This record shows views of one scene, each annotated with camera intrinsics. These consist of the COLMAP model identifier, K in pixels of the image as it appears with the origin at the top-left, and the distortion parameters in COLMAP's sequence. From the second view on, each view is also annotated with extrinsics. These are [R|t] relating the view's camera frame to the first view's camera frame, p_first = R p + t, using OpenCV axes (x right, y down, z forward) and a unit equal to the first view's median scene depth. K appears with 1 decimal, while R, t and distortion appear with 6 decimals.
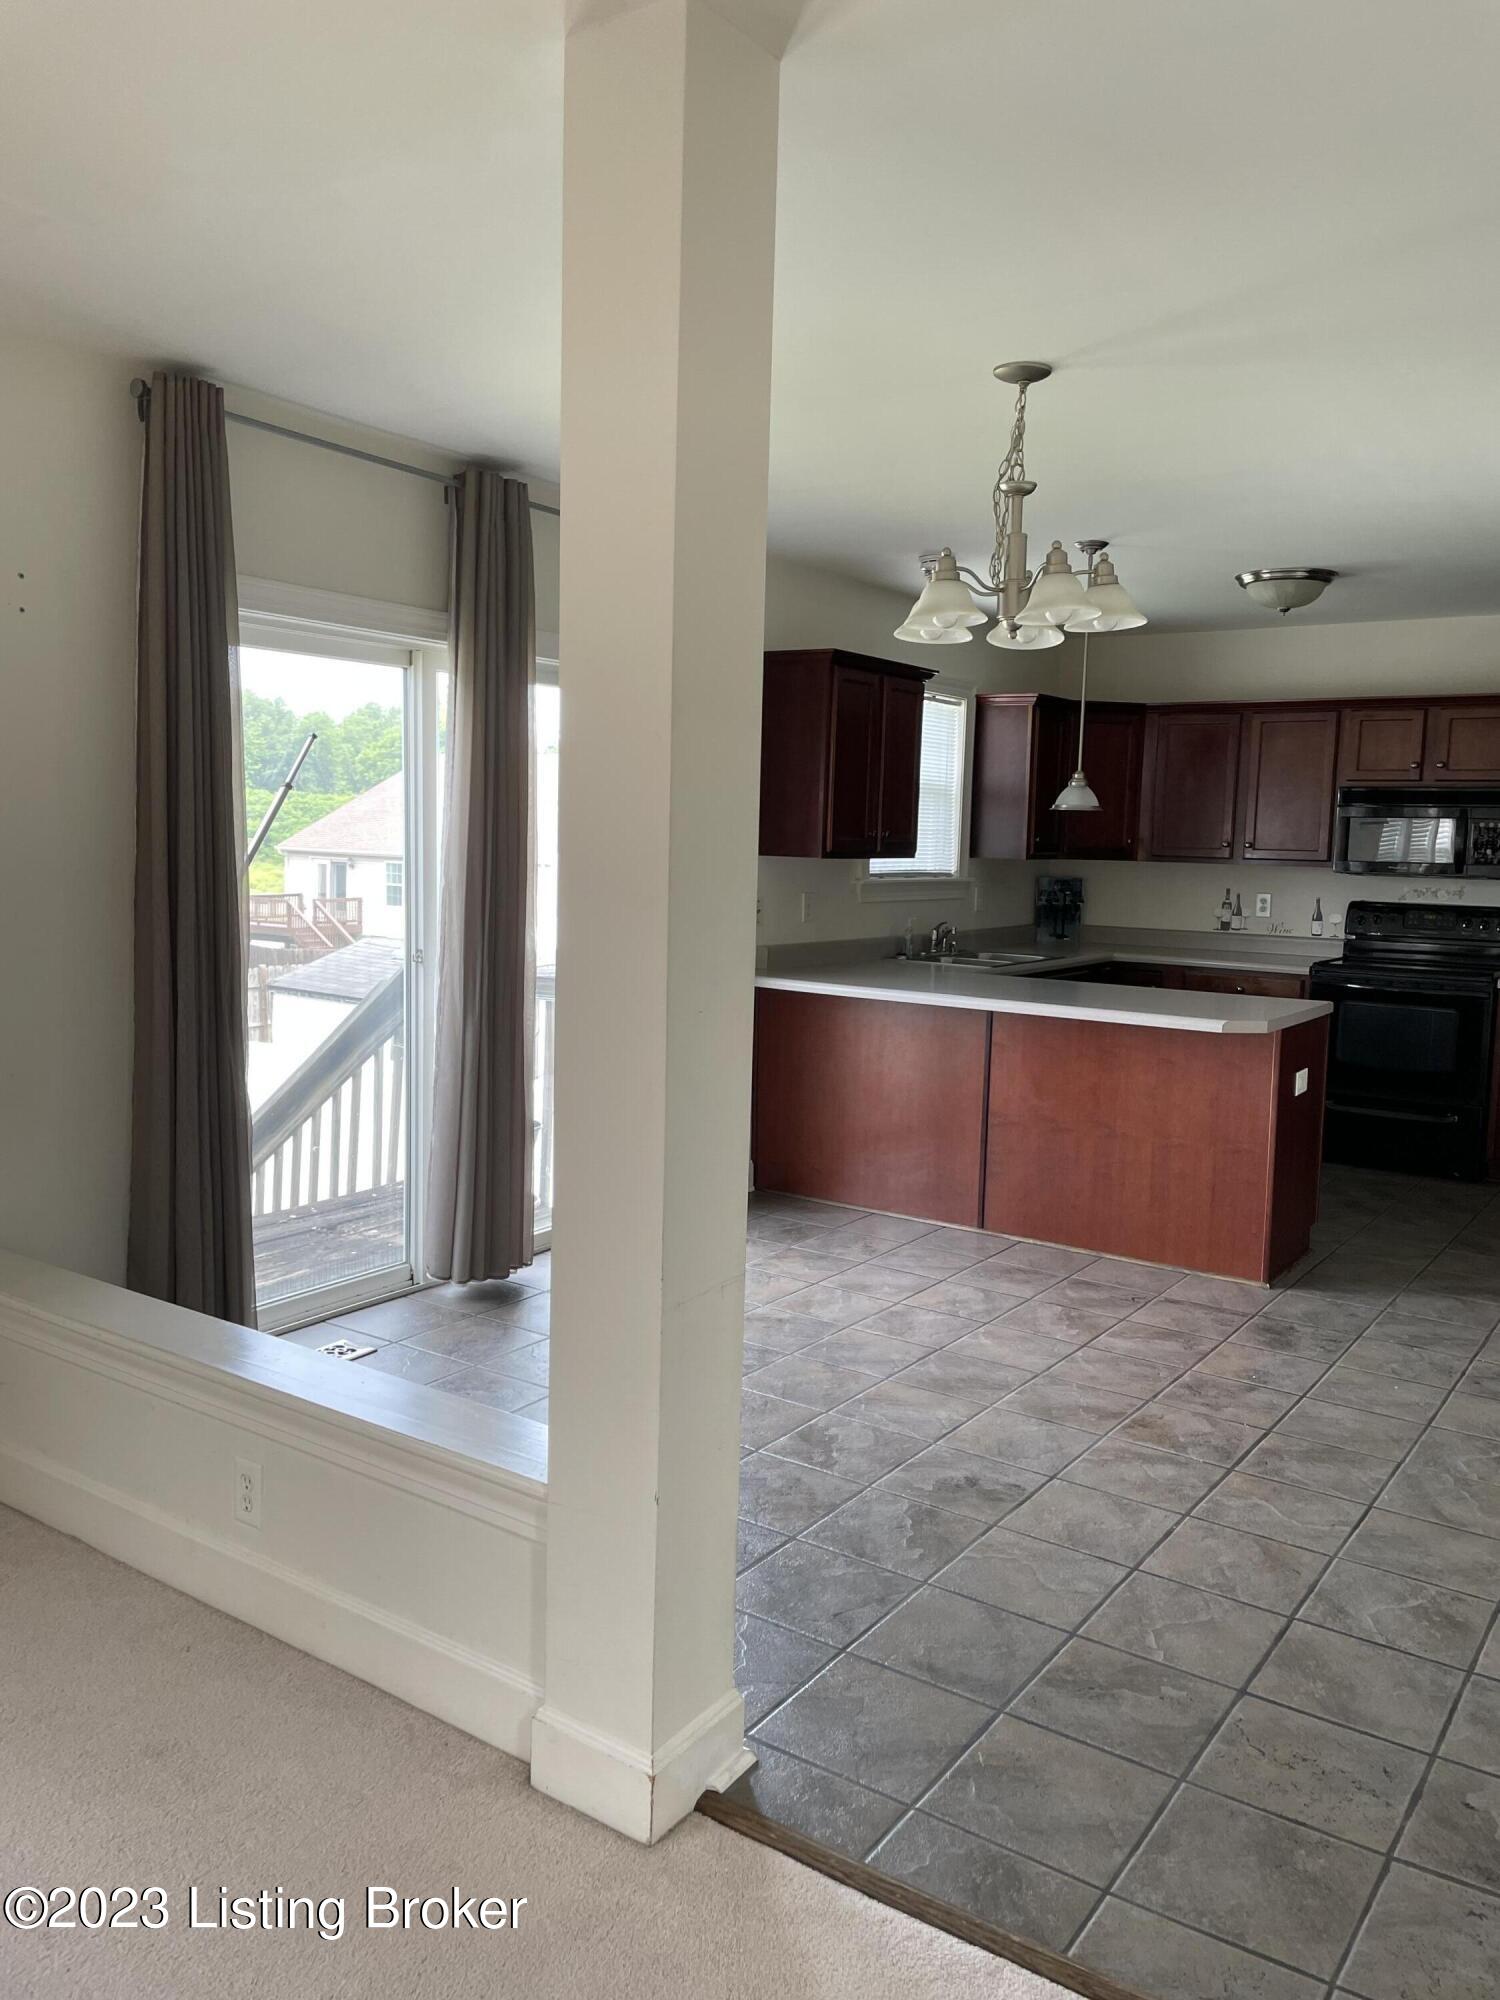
lens RADIAL K [[1502.9, 0, 743.3], [0, 1502.9, 986.3], [0, 0, 1]] dist [0.063336, -0.114269]
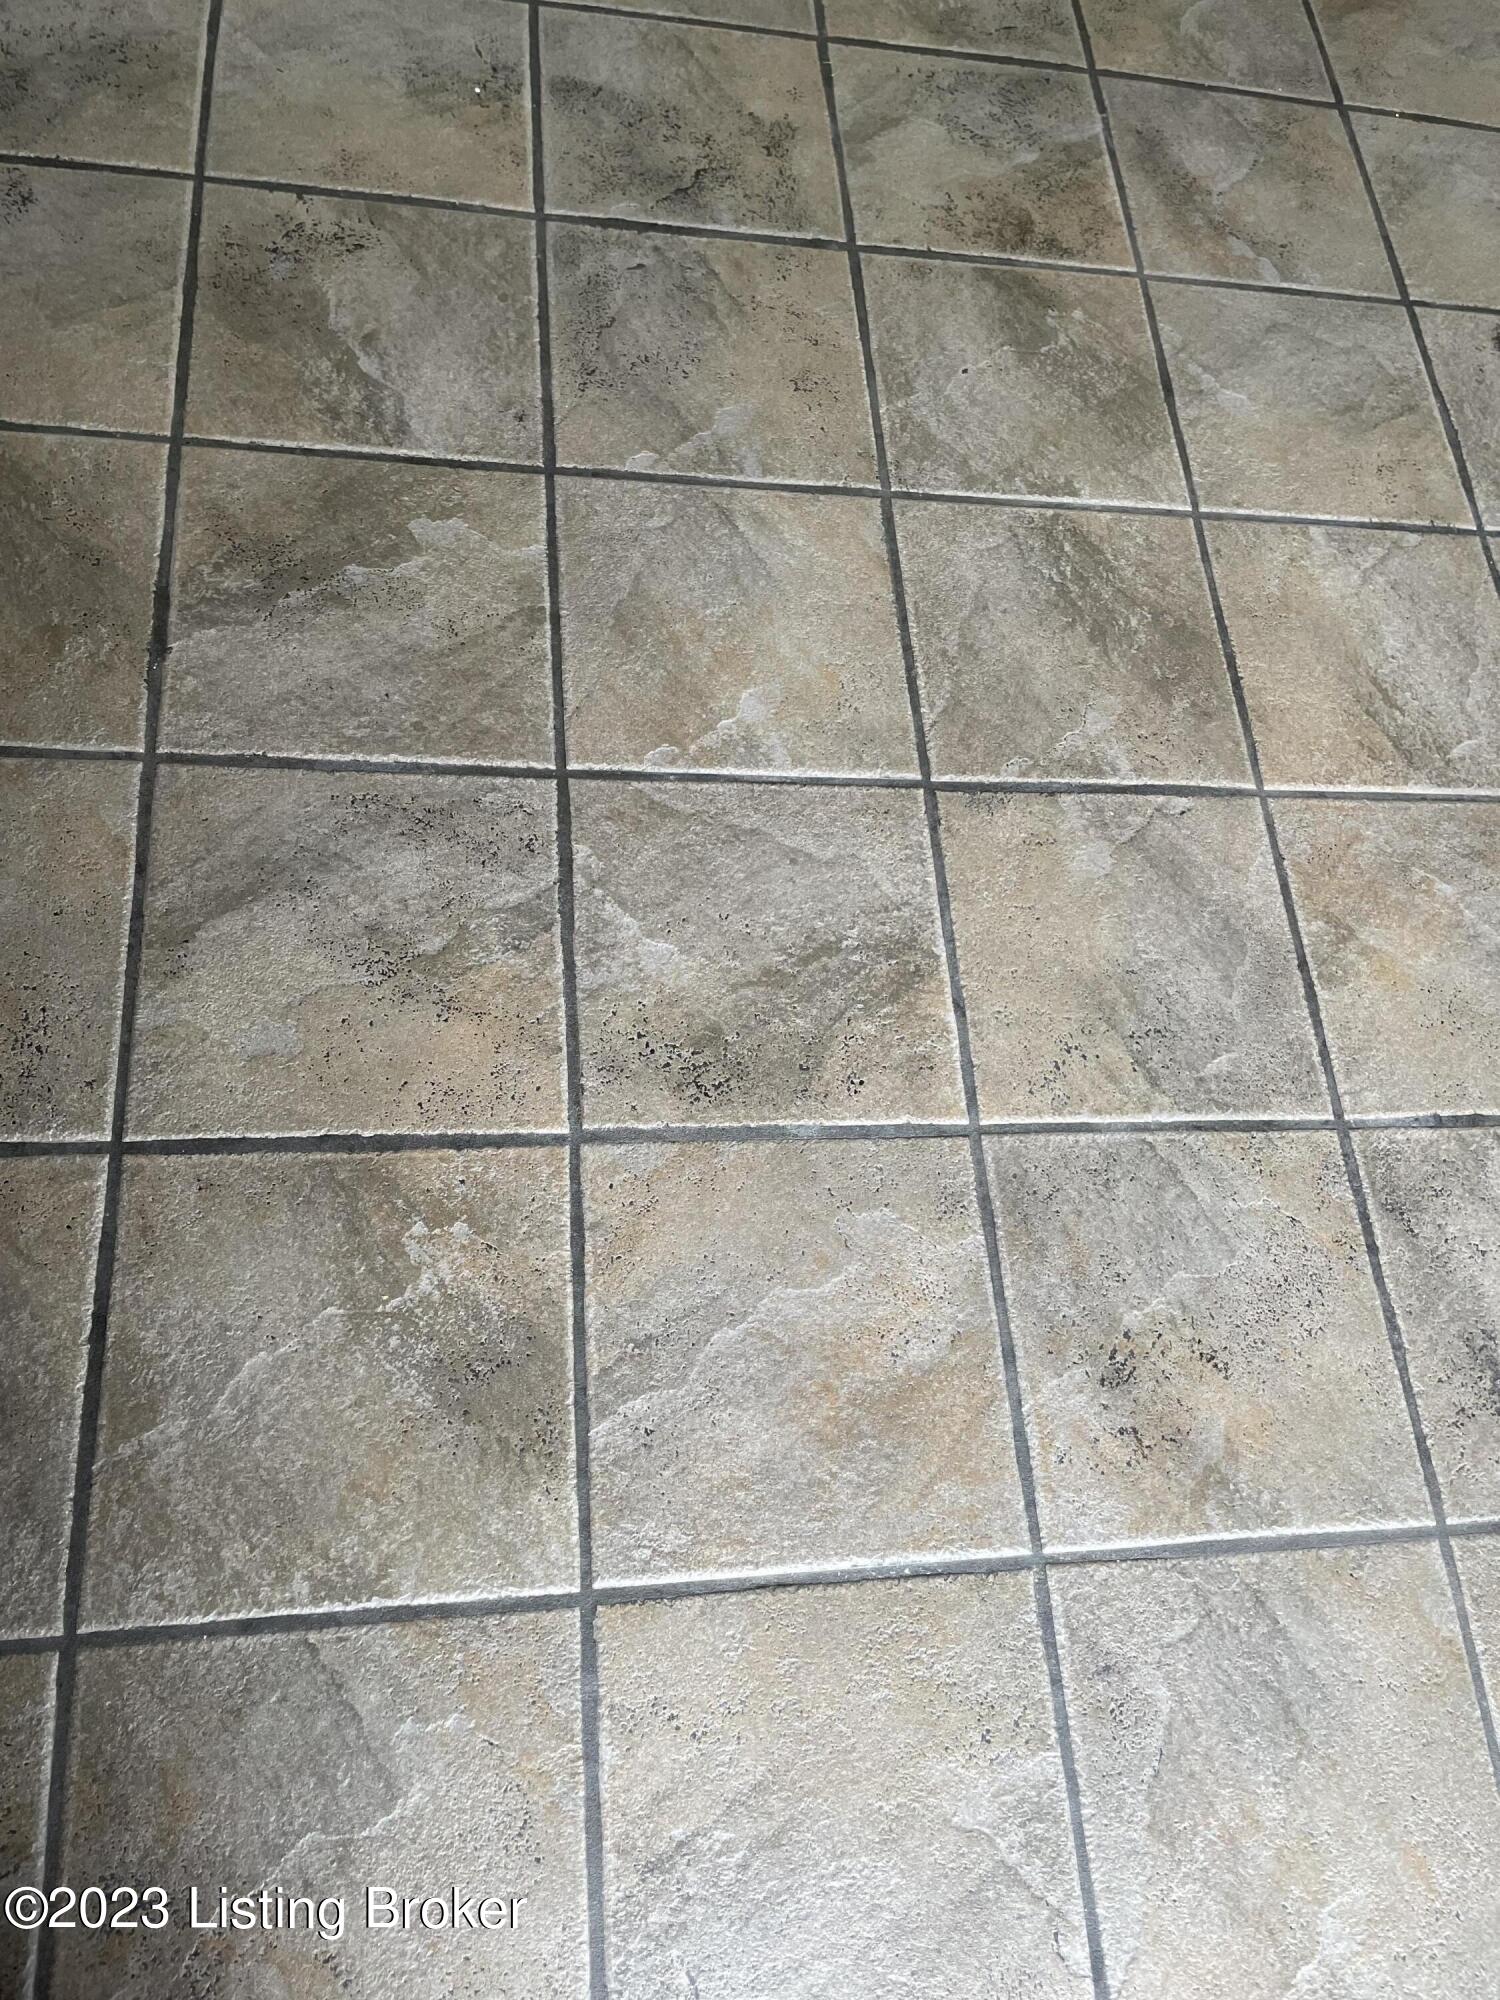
lens RADIAL K [[1508.7, 0, 755.3], [0, 1508.7, 999.9], [0, 0, 1]] dist [0.086020, -0.114186]
pose [[-0.623449, -0.761463, 0.177441, 0.051207], [-0.129823, 0.324615, 0.936895, -0.014900], [-0.771011, 0.561070, -0.301236, 0.880066]]
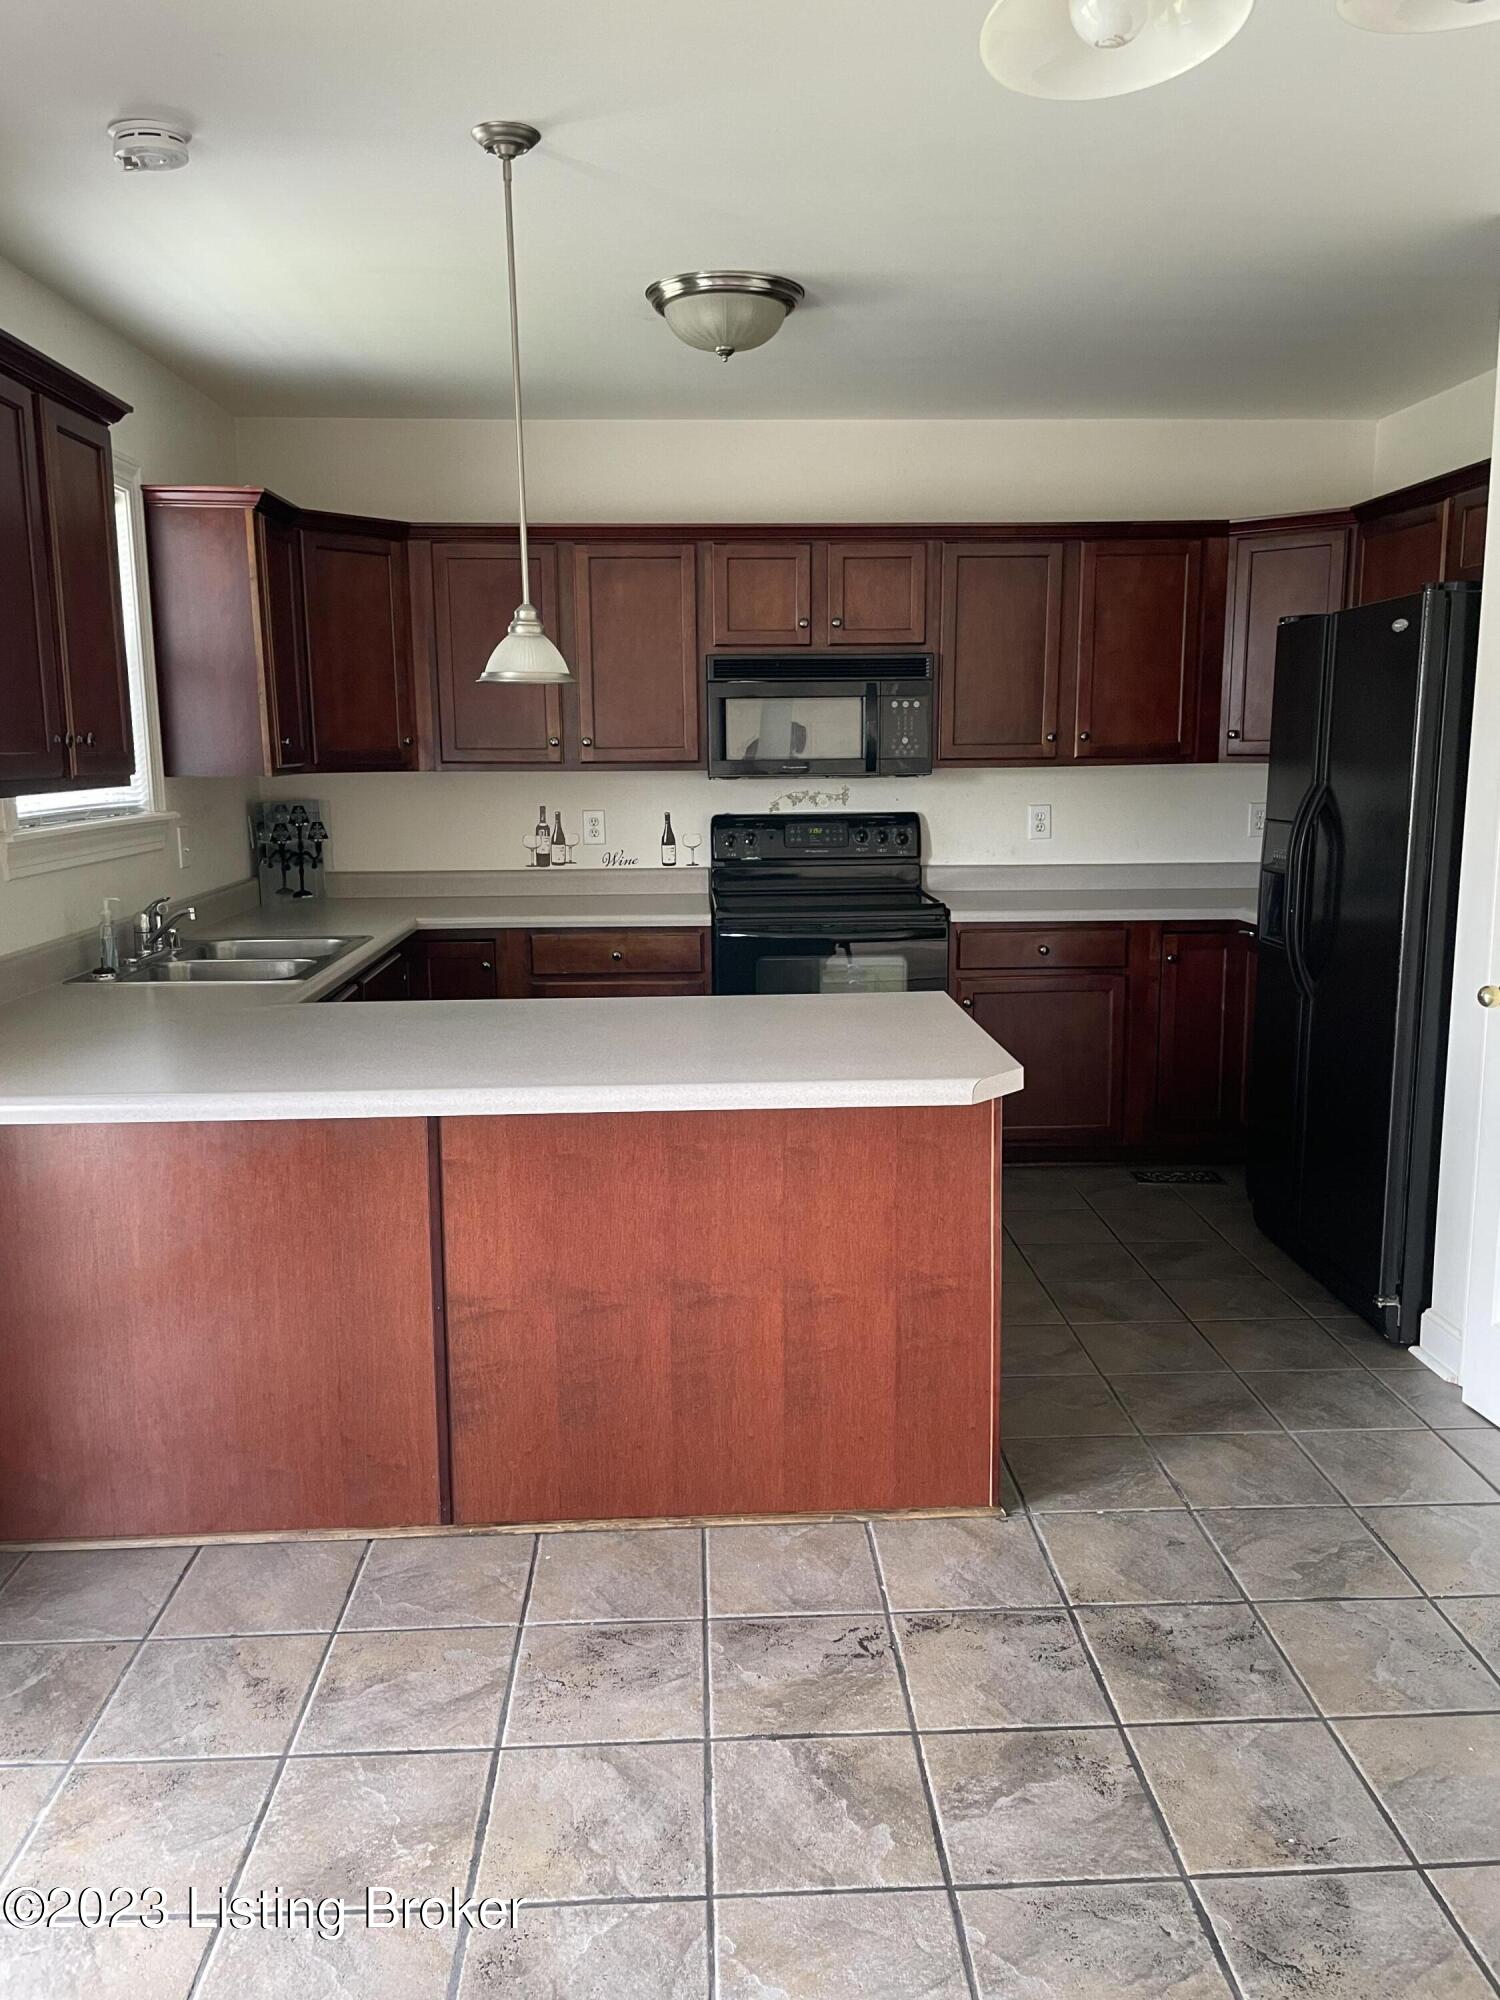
lens RADIAL K [[1508.7, 0, 755.3], [0, 1508.7, 999.9], [0, 0, 1]] dist [0.086020, -0.114186]
pose [[0.791328, -0.135966, 0.596081, -0.040973], [0.090977, 0.990290, 0.105109, -0.056945], [-0.604585, -0.028946, 0.796015, 0.537875]]
